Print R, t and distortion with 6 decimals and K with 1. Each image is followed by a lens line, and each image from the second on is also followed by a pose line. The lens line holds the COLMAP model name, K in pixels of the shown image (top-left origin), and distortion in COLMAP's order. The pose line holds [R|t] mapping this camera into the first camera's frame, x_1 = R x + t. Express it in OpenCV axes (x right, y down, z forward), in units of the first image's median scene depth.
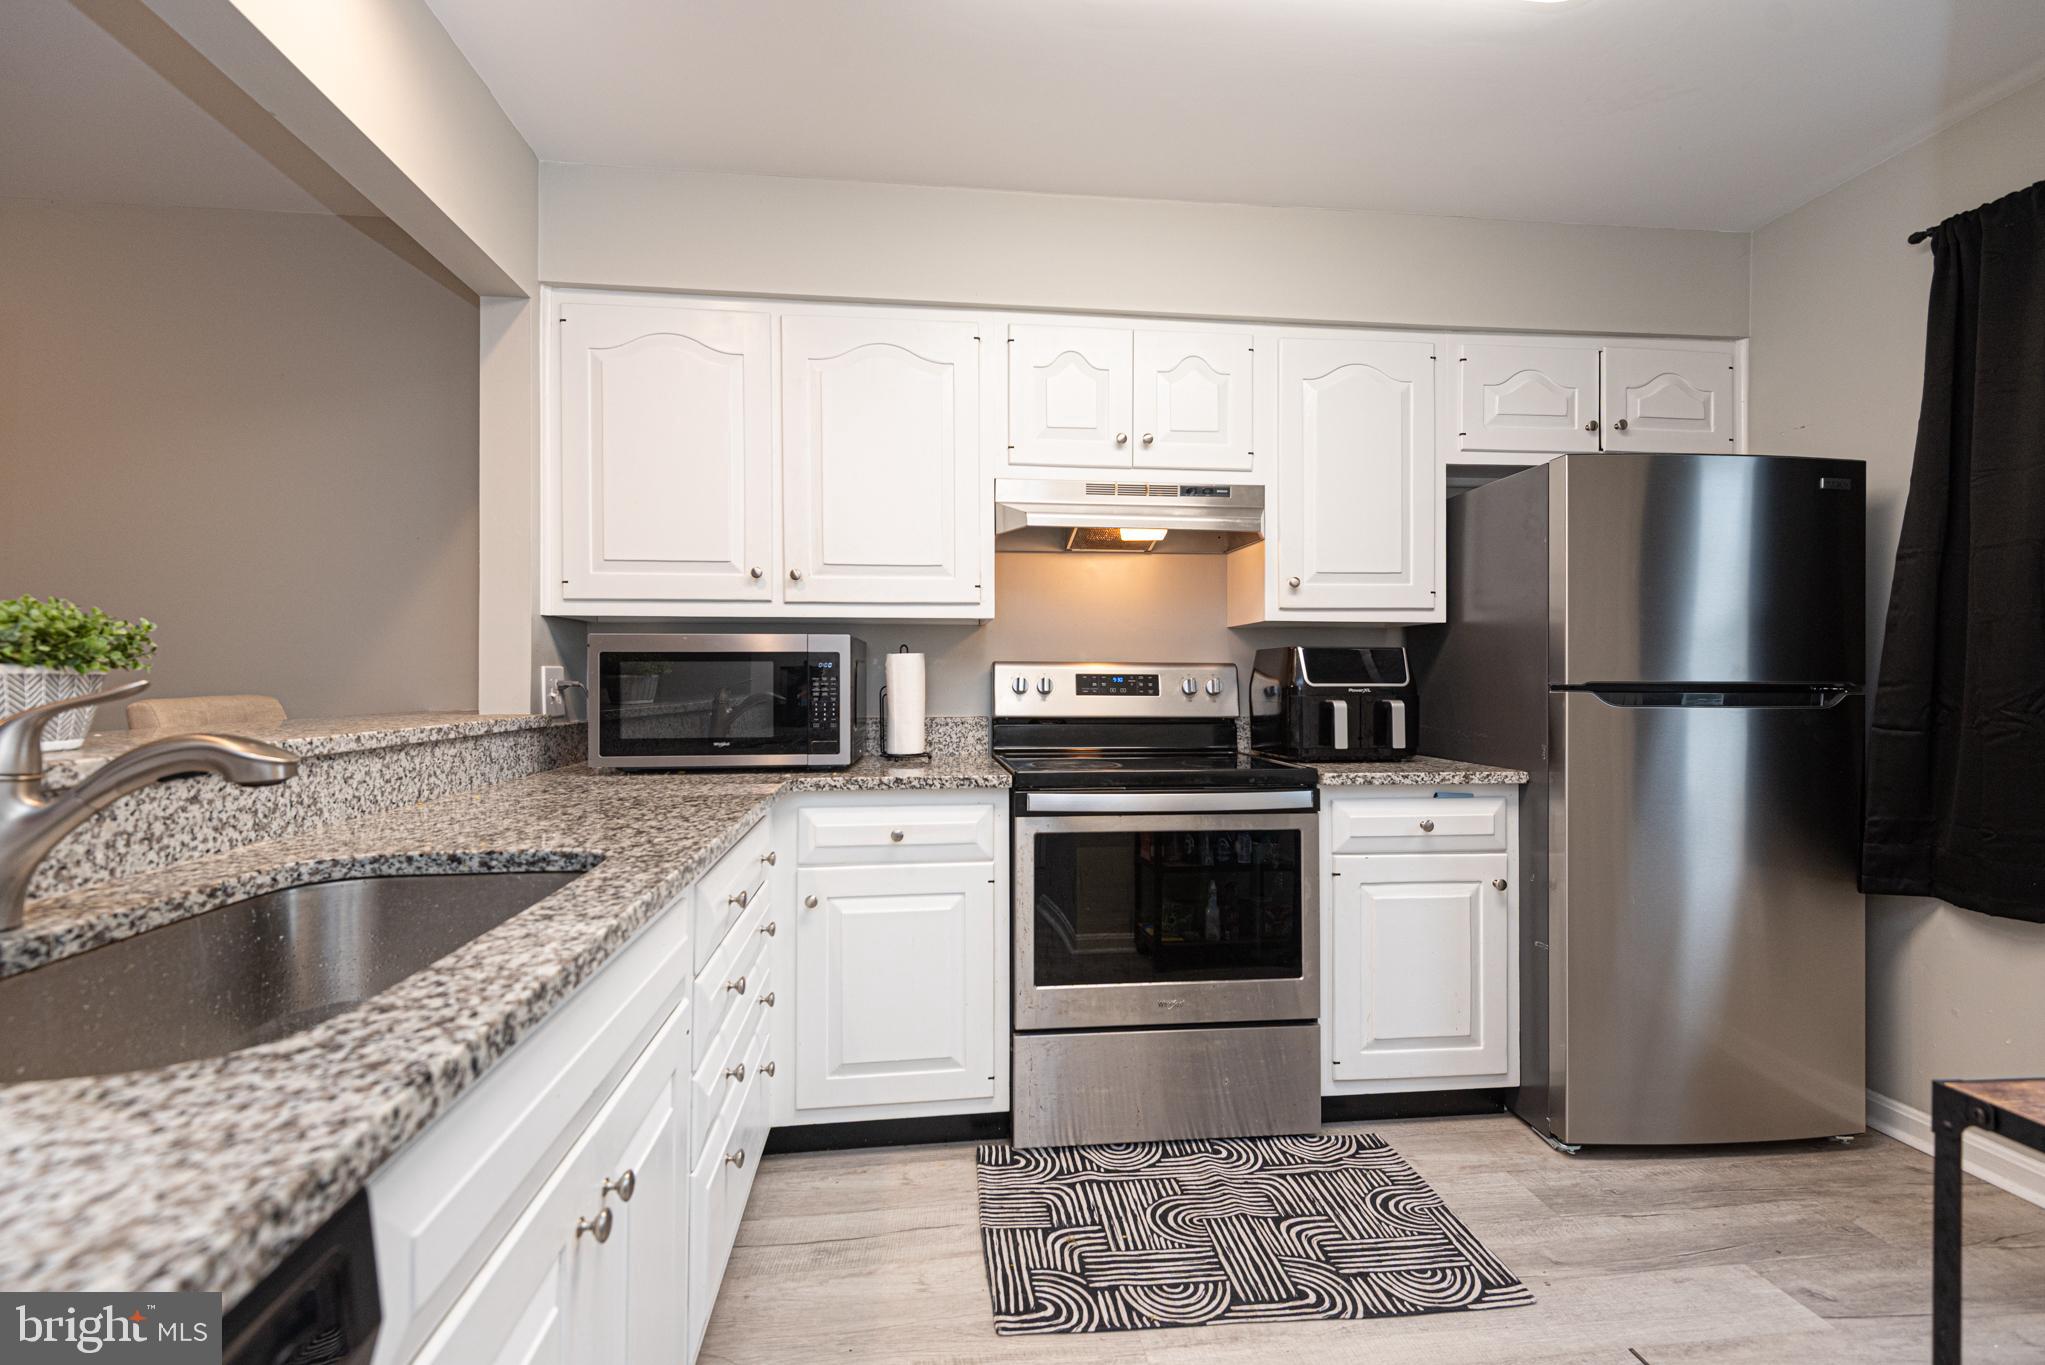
lens RADIAL K [[941.5, 0, 1009.7], [0, 941.5, 675.6], [0, 0, 1]] dist [0.048698, -0.026709]
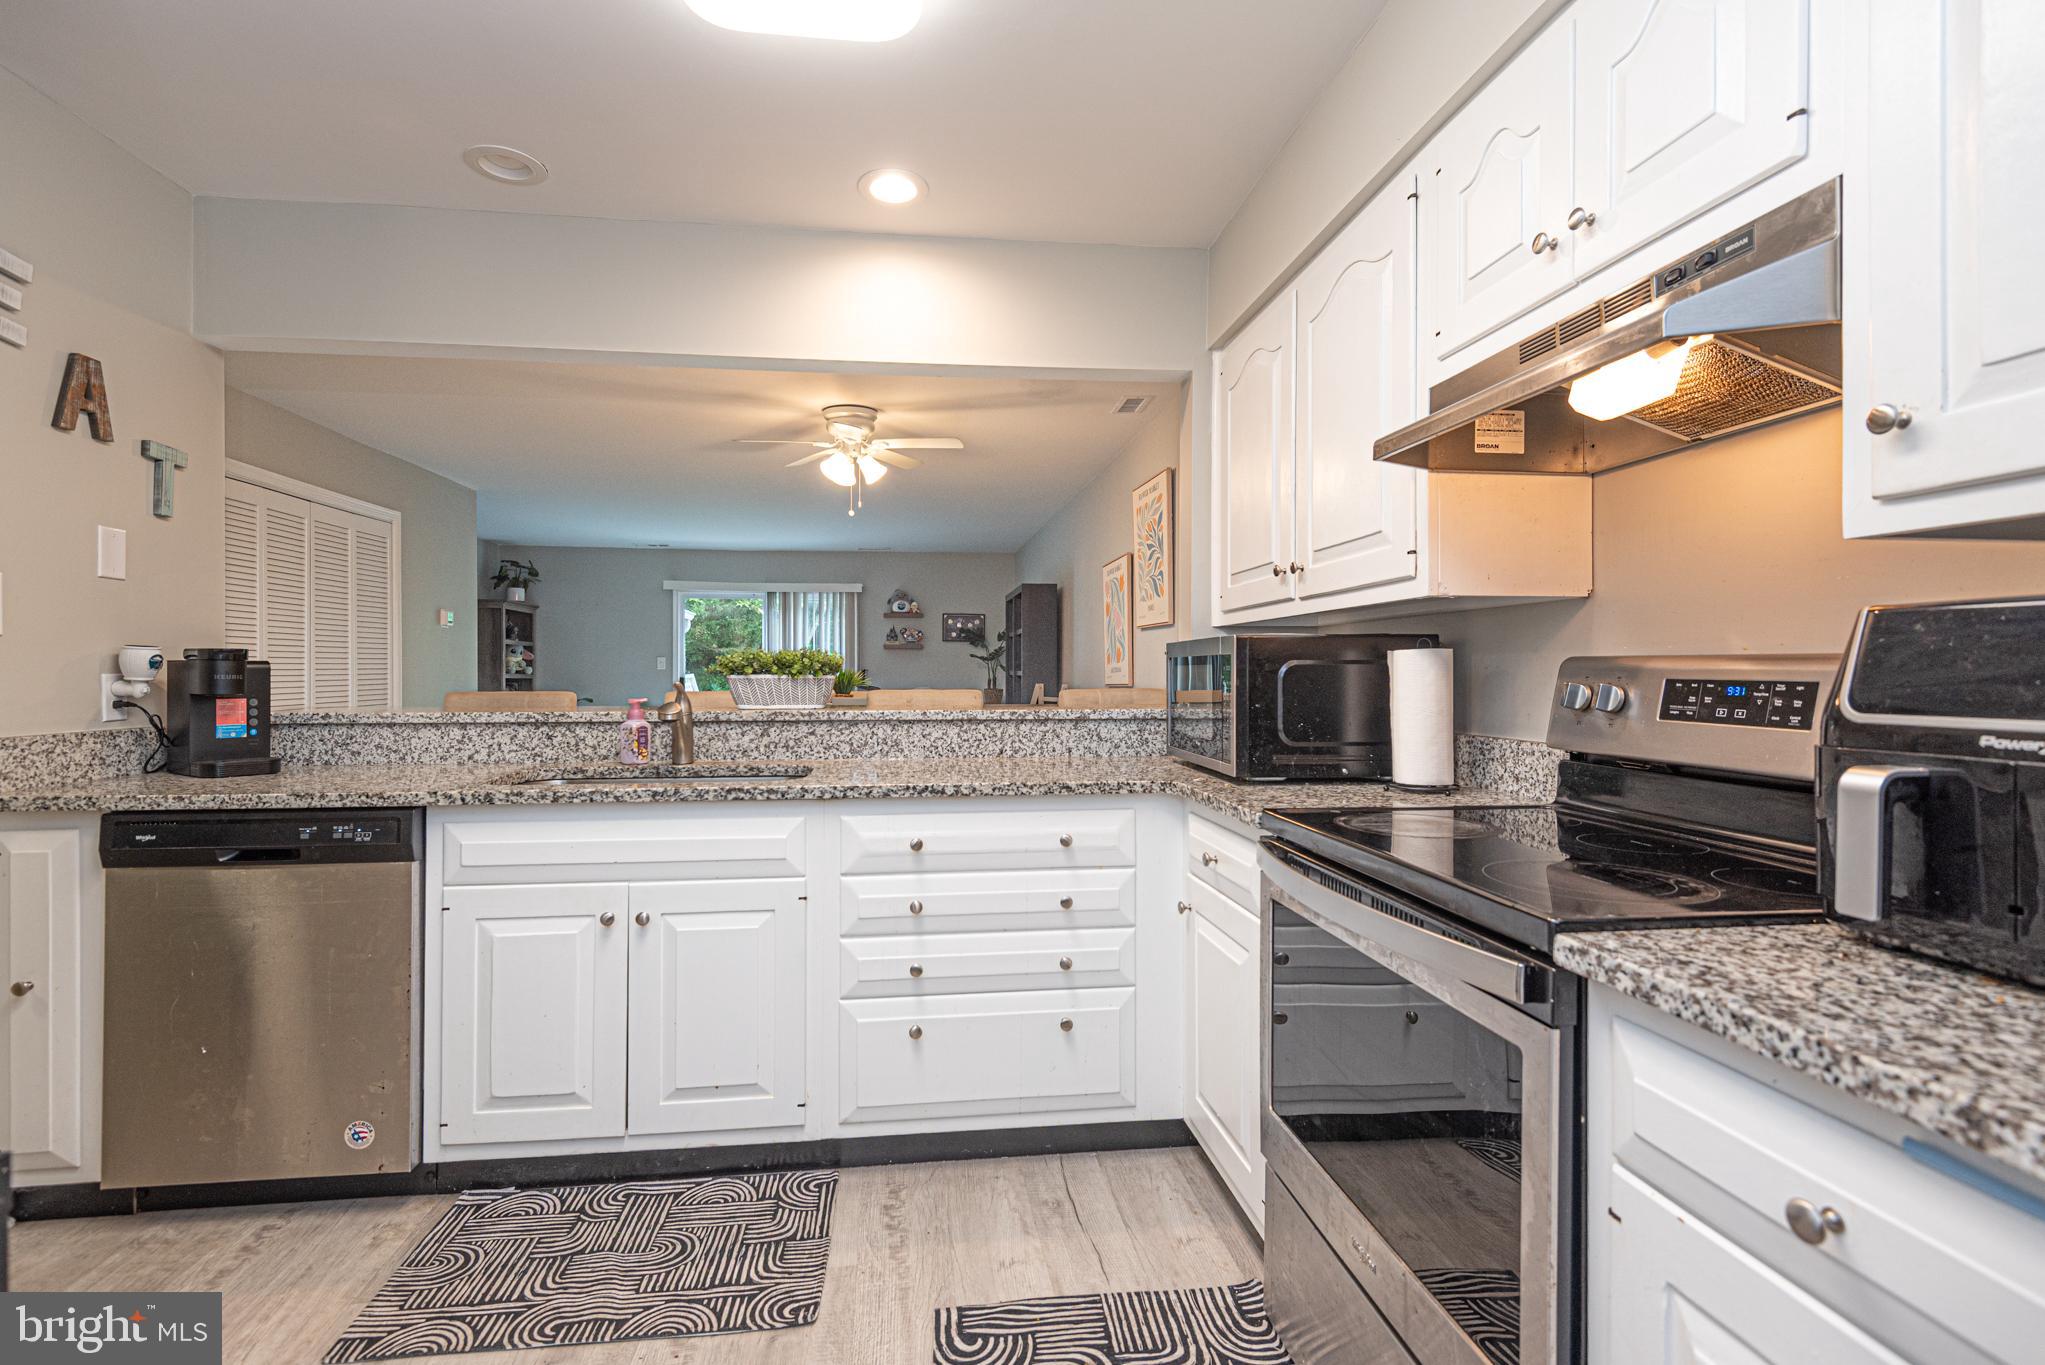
lens RADIAL K [[941.5, 0, 1009.7], [0, 941.5, 675.6], [0, 0, 1]] dist [0.048698, -0.026709]
pose [[0.013236, 0.004924, -0.999900, 0.702151], [0.003065, 0.999983, 0.004965, -0.008656], [0.999908, -0.003130, 0.013220, 0.729093]]
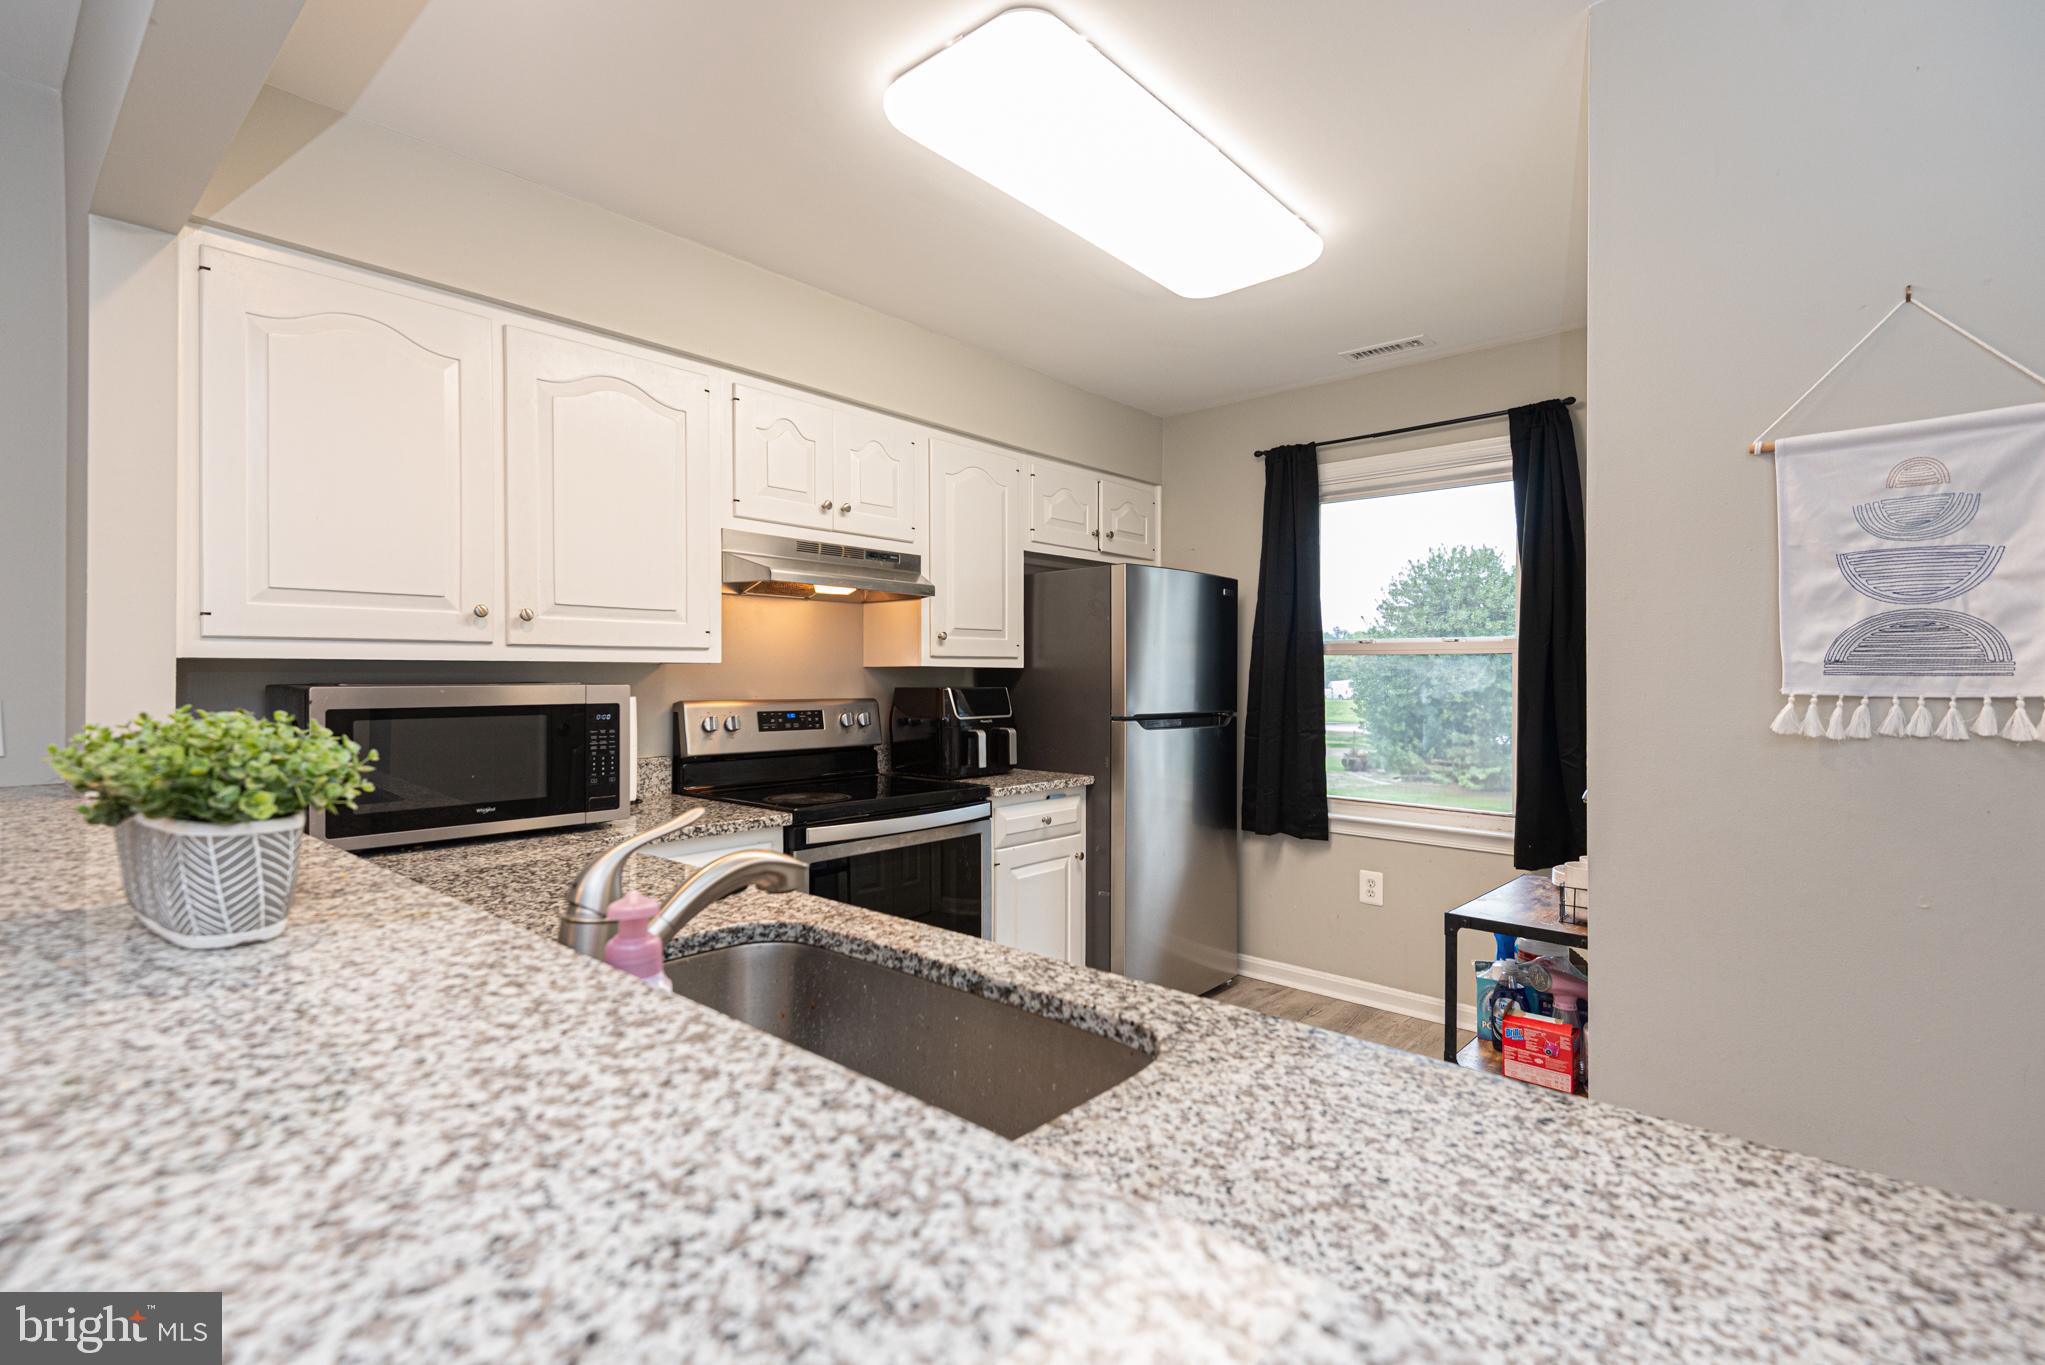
lens RADIAL K [[962.8, 0, 1024.1], [0, 962.8, 686.2], [0, 0, 1]] dist [0.047168, -0.000164]
pose [[0.740218, -0.005793, 0.672342, -0.513664], [-0.005255, 0.999883, 0.014400, -0.055804], [-0.672346, -0.014192, 0.740101, -0.013342]]
